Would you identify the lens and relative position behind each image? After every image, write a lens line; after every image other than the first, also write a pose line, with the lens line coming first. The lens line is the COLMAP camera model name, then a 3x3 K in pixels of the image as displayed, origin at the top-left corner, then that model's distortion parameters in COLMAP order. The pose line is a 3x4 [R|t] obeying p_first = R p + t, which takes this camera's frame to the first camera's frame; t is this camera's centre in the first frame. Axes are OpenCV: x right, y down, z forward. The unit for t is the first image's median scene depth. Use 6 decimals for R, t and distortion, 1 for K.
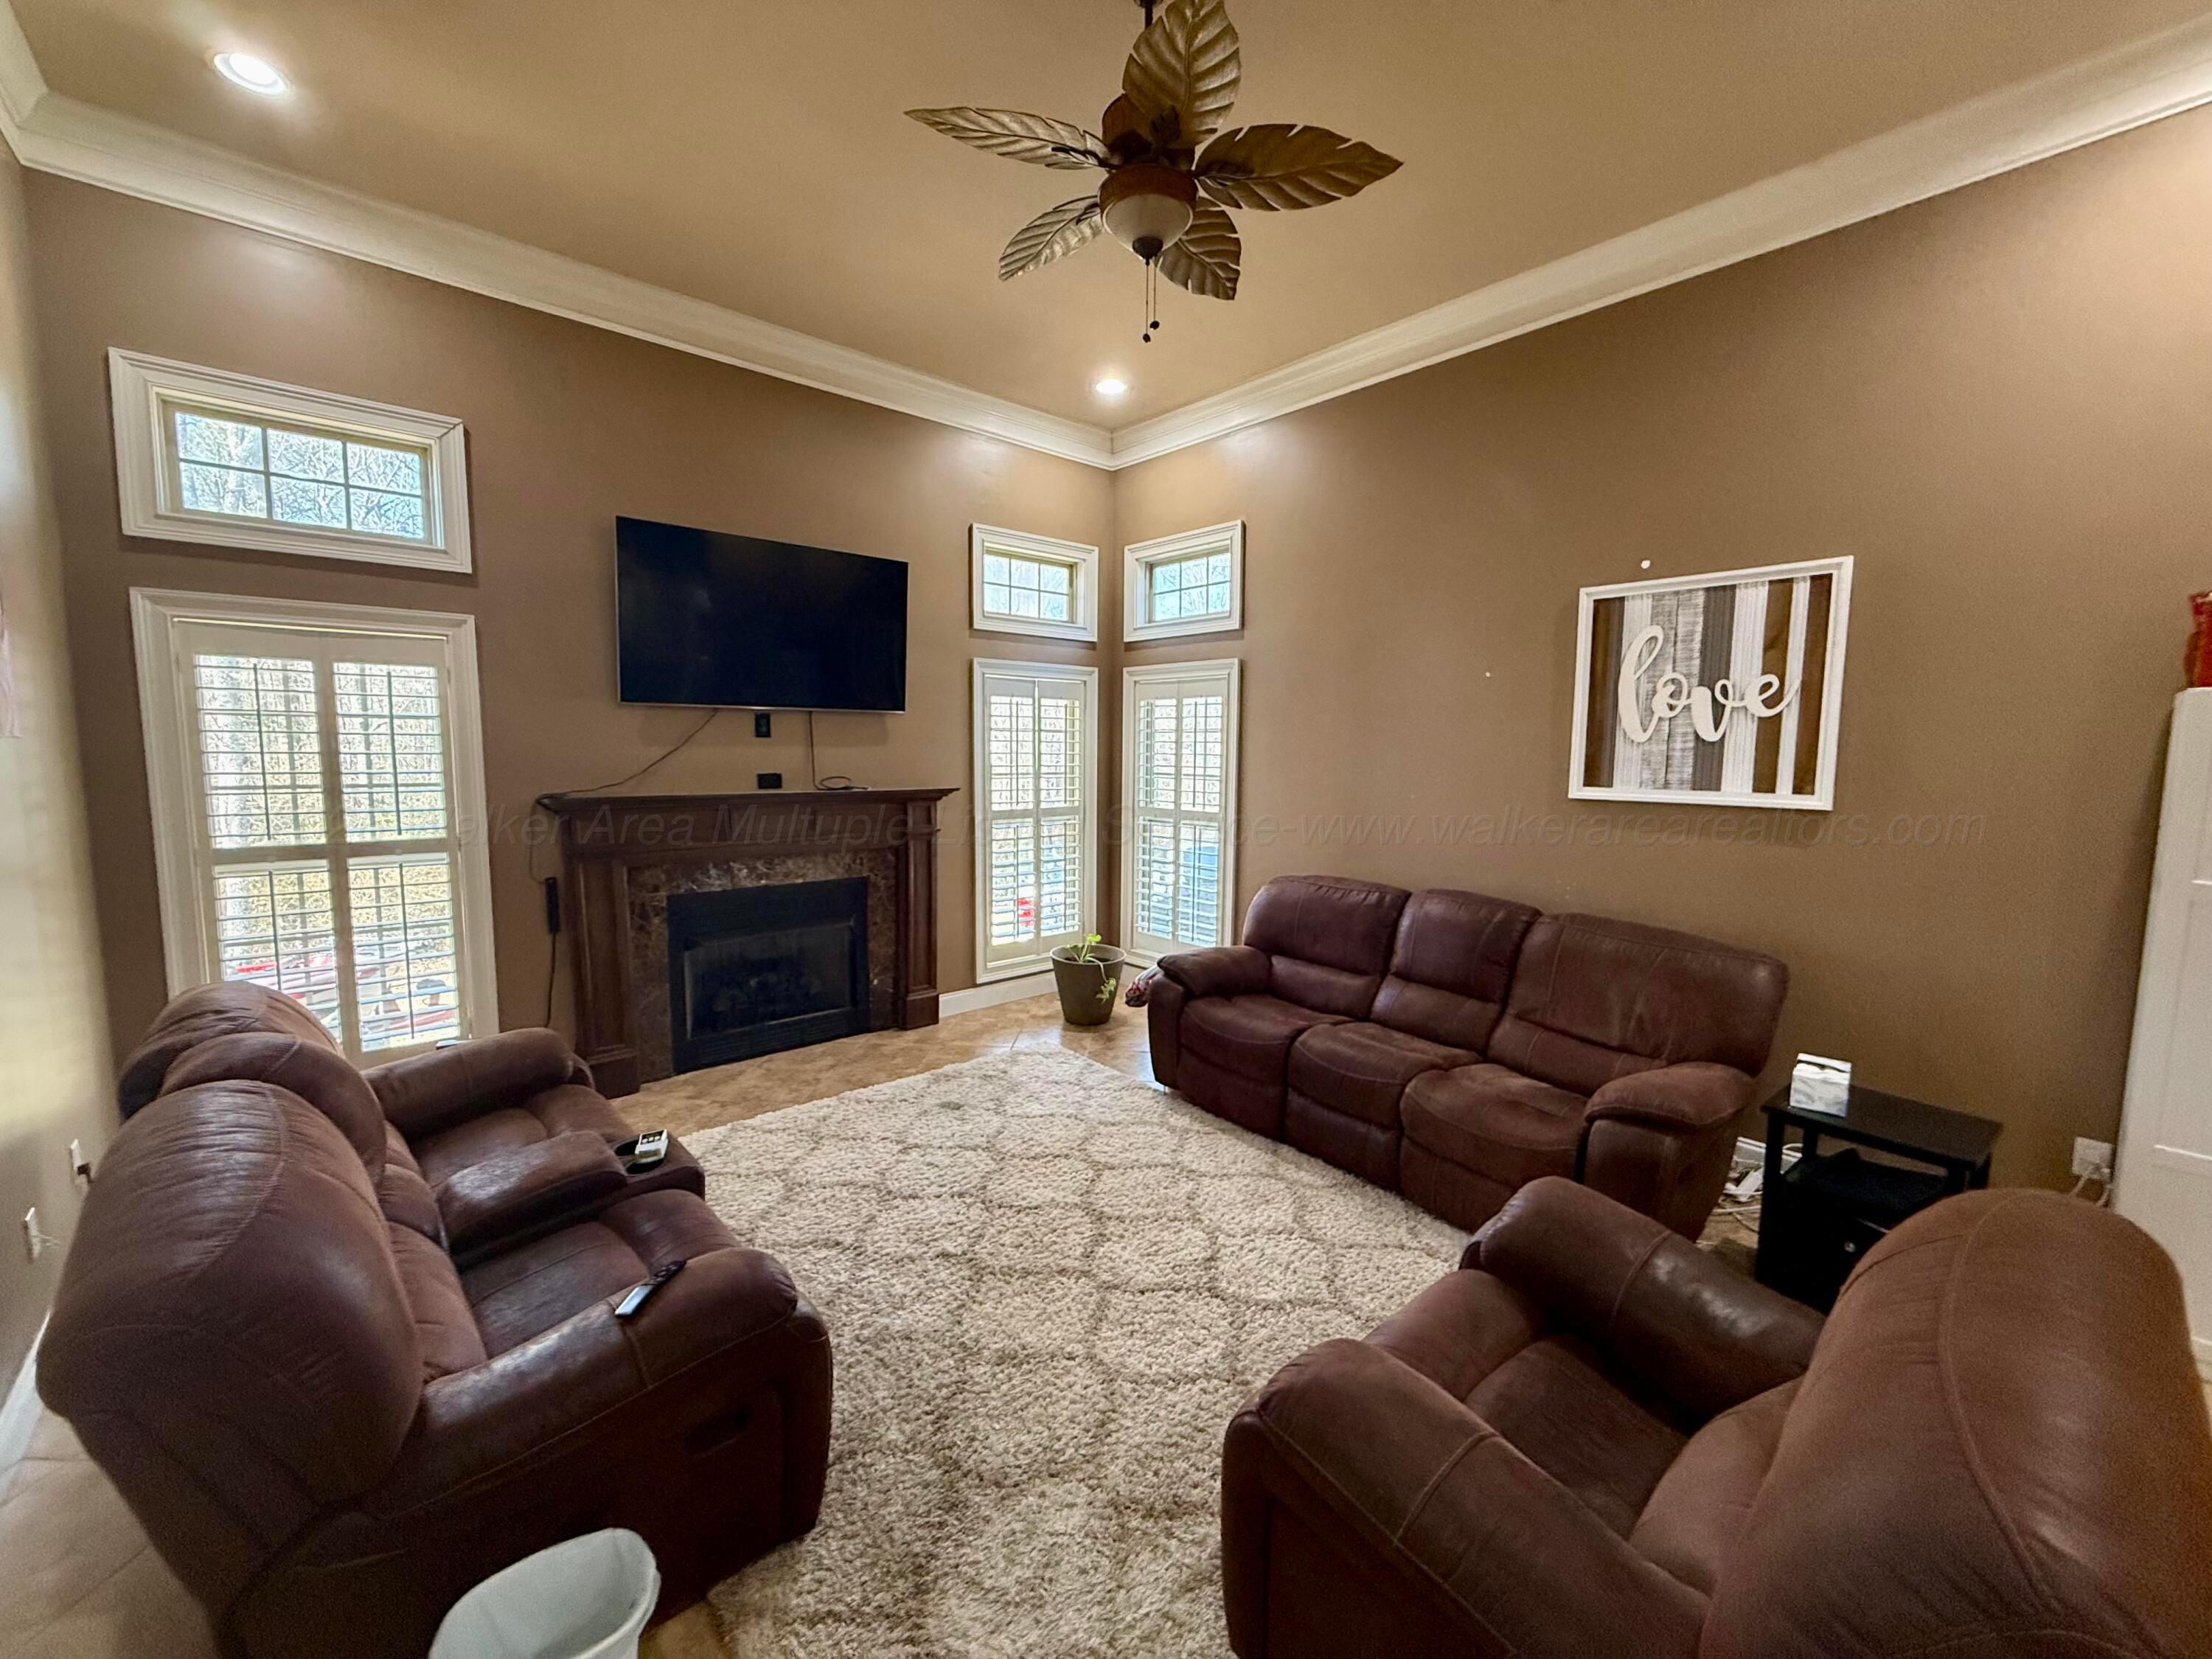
lens RADIAL K [[878.7, 0, 1105.0], [0, 878.7, 837.6], [0, 0, 1]] dist [-0.000068, -0.000673]
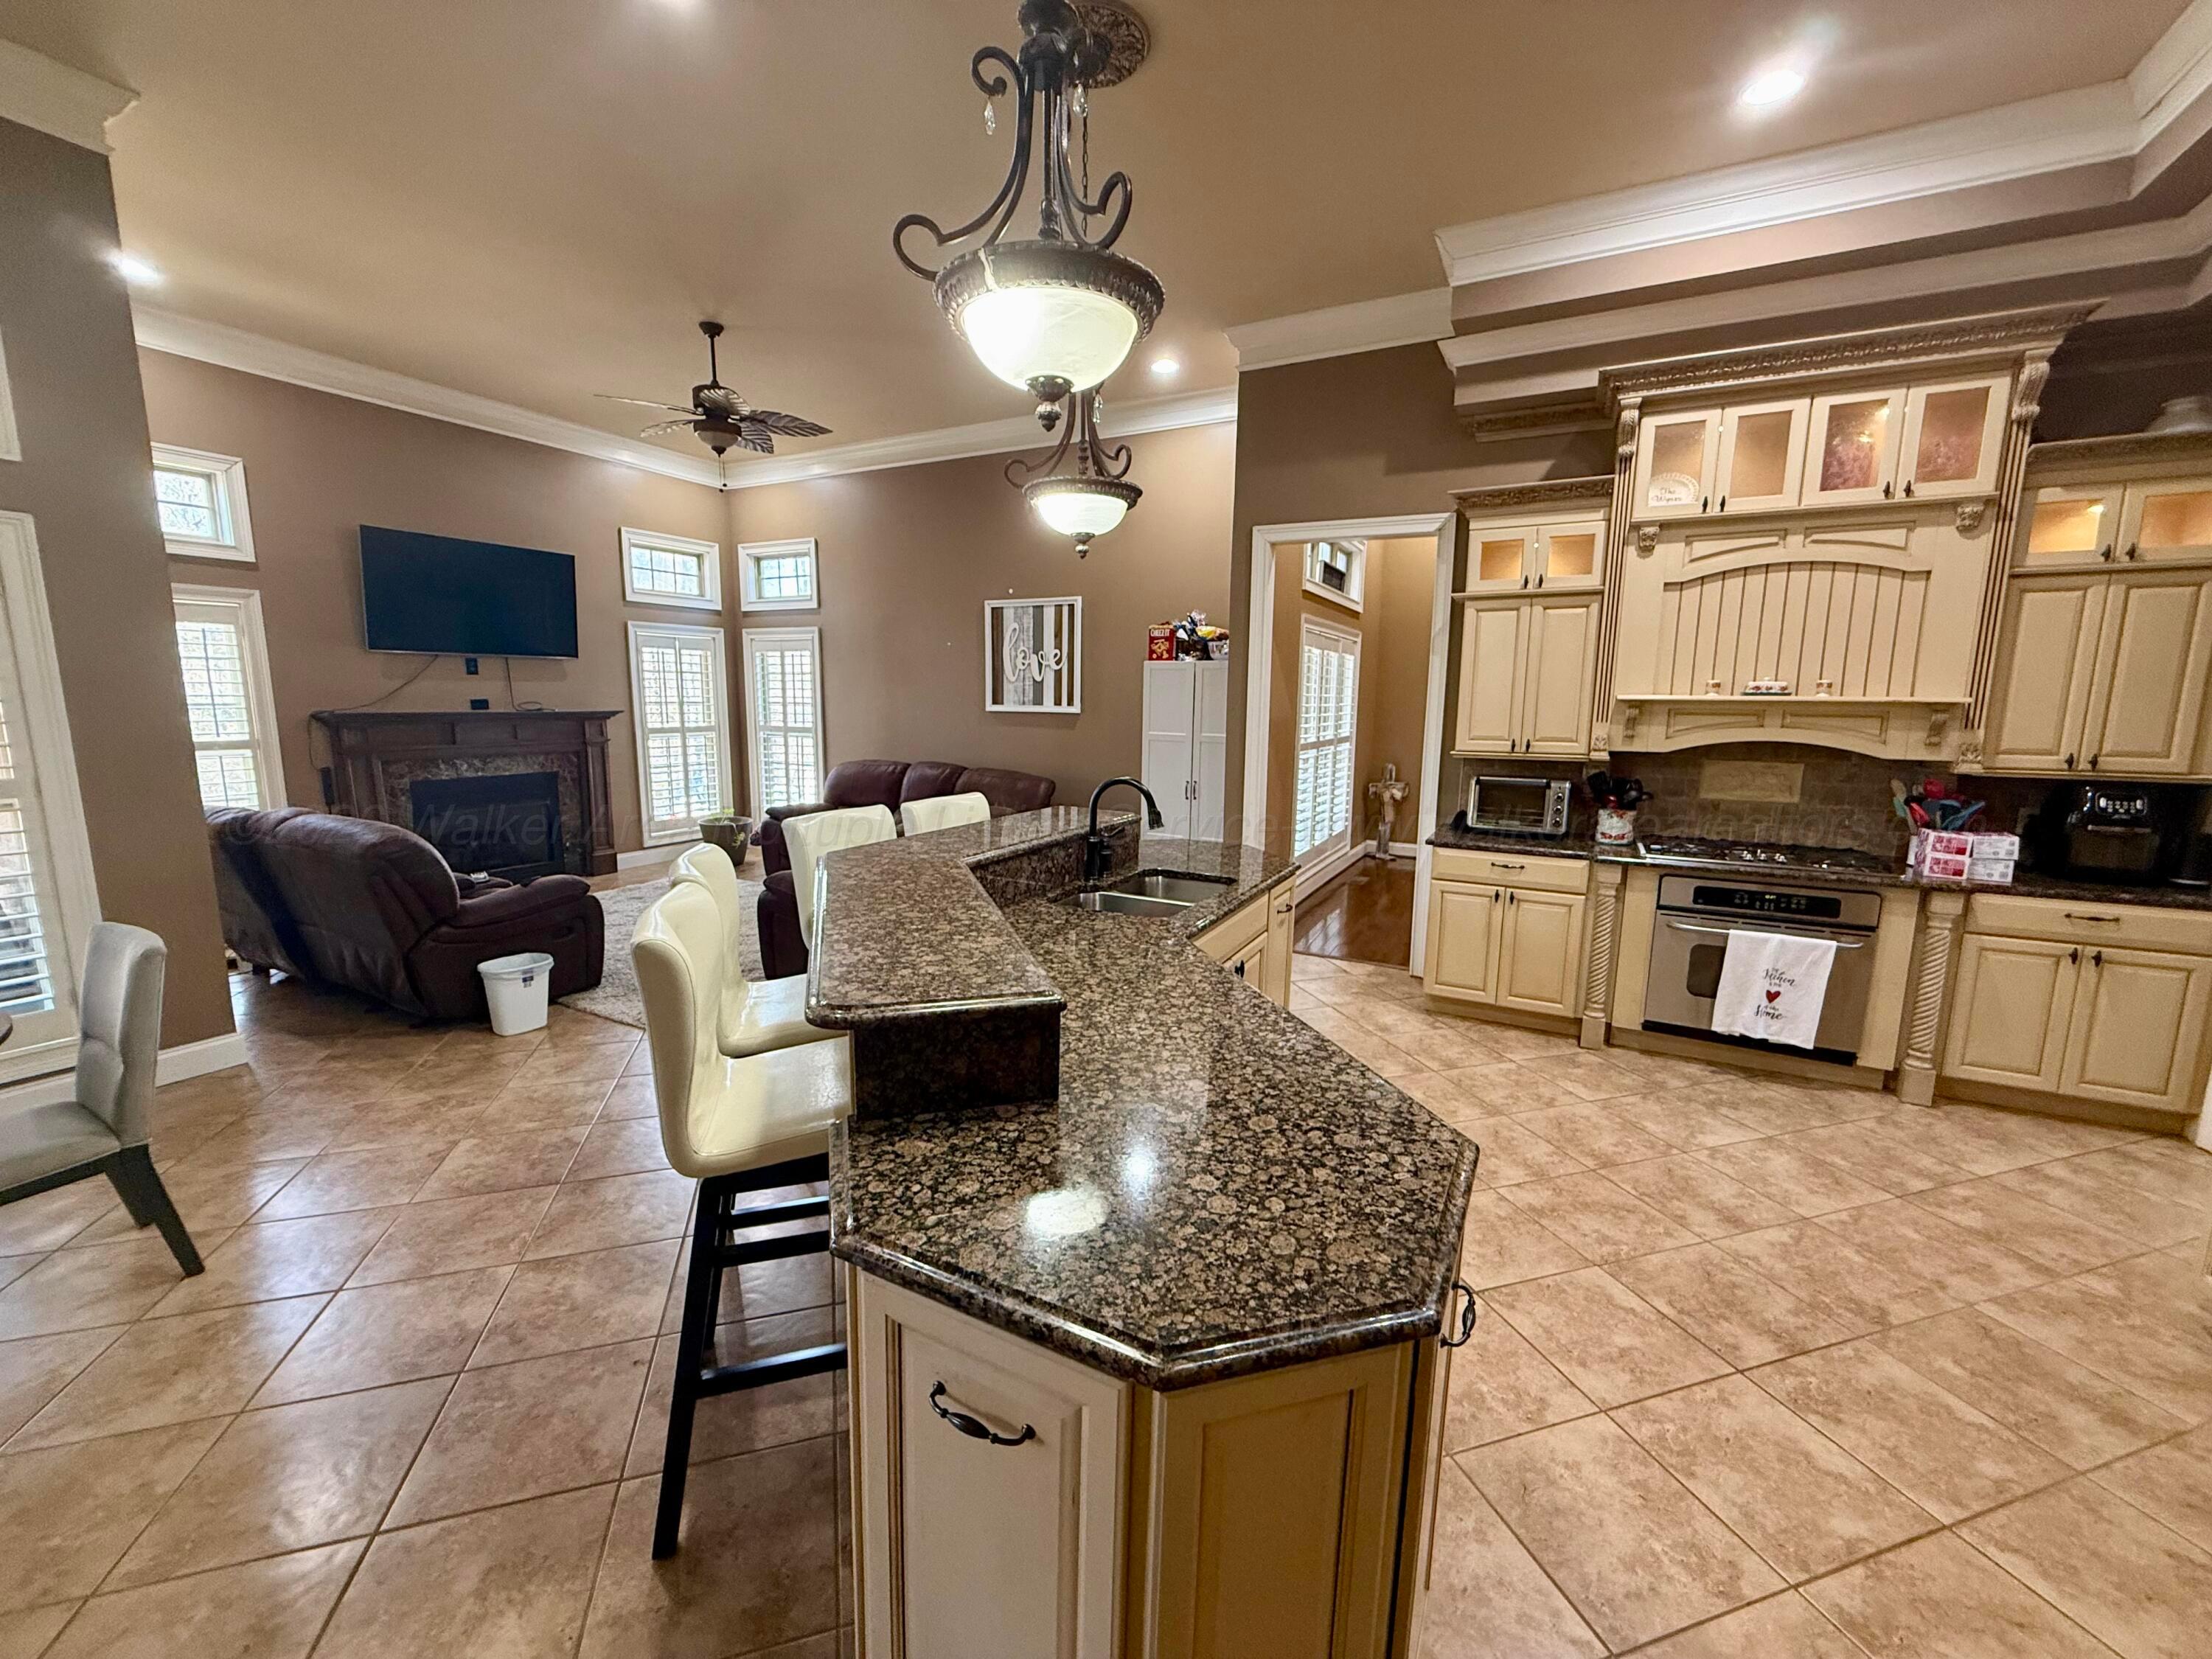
lens RADIAL K [[878.7, 0, 1101.2], [0, 878.7, 833.3], [0, 0, 1]] dist [-0.000068, -0.000673]
pose [[0.935959, -0.052412, 0.348186, 0.064088], [0.032009, 0.997430, 0.064099, 0.084180], [-0.350651, -0.048849, 0.935231, -0.705501]]
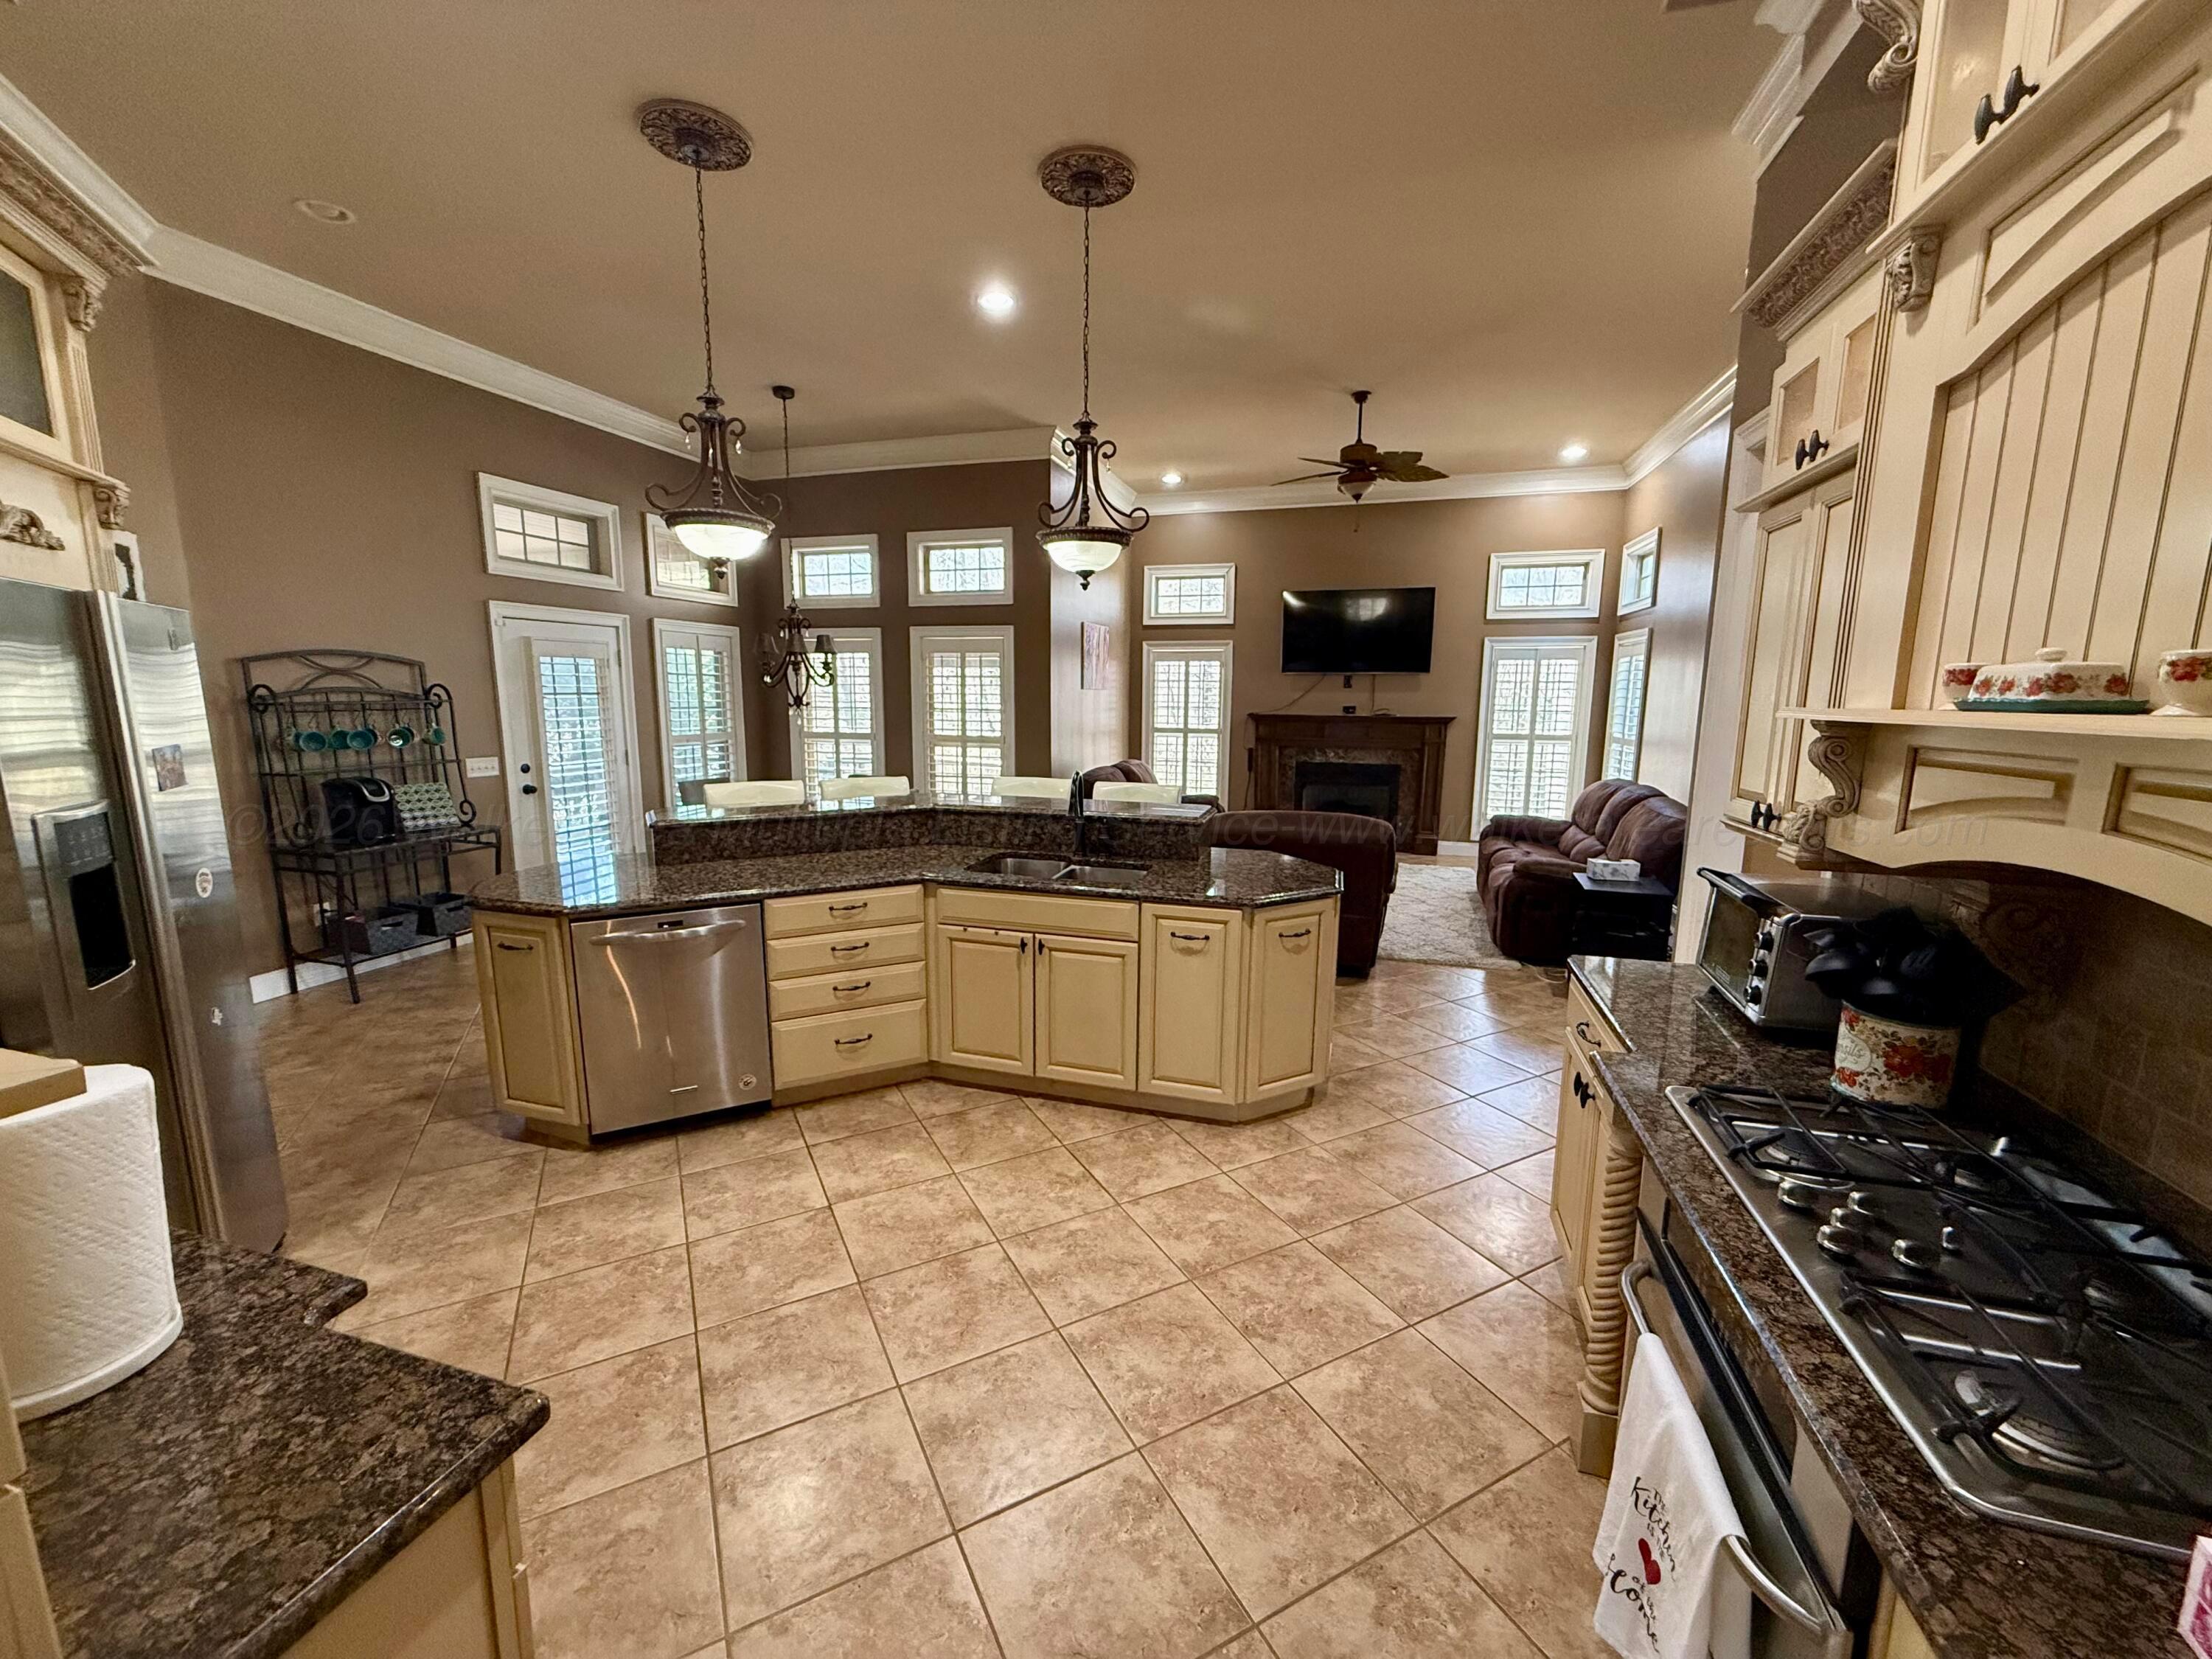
lens RADIAL K [[878.7, 0, 1097.4], [0, 878.7, 831.2], [0, 0, 1]] dist [-0.000068, -0.000673]
pose [[0.520684, 0.129656, -0.843847, 0.970739], [-0.089318, 0.991250, 0.097192, 0.061041], [0.849064, 0.024764, 0.527708, -0.493196]]
